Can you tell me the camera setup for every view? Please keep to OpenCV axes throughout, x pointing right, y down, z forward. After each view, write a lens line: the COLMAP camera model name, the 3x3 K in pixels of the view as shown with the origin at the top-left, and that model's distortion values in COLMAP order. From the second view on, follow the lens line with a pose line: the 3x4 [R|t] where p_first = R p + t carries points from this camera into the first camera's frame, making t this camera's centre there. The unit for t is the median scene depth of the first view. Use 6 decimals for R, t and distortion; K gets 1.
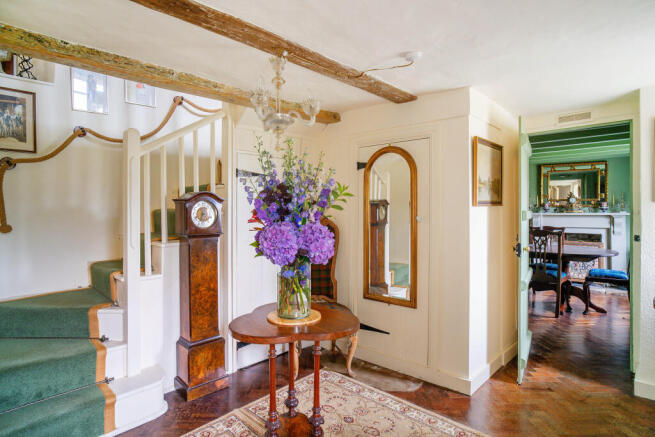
lens RADIAL K [[338.6, 0, 340.0], [0, 338.6, 206.2], [0, 0, 1]] dist [-0.000706, -0.000220]
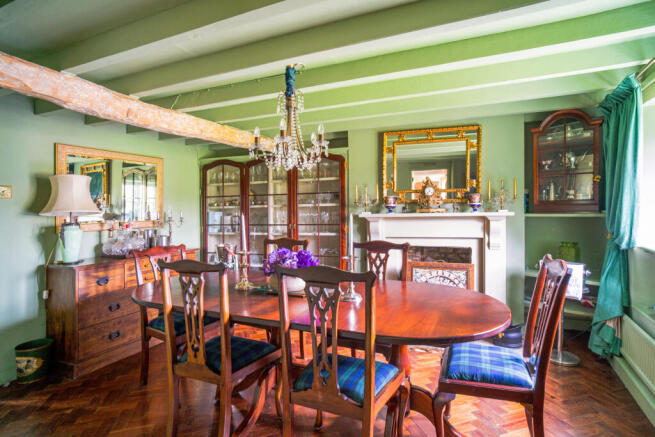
lens RADIAL K [[338.6, 0, 326.5], [0, 338.6, 216.6], [0, 0, 1]] dist [-0.000706, -0.000220]
pose [[0.966450, -0.013309, 0.256509, 0.370408], [0.006162, 0.999571, 0.028645, 0.008195], [-0.256780, -0.026103, 0.966117, 0.486185]]
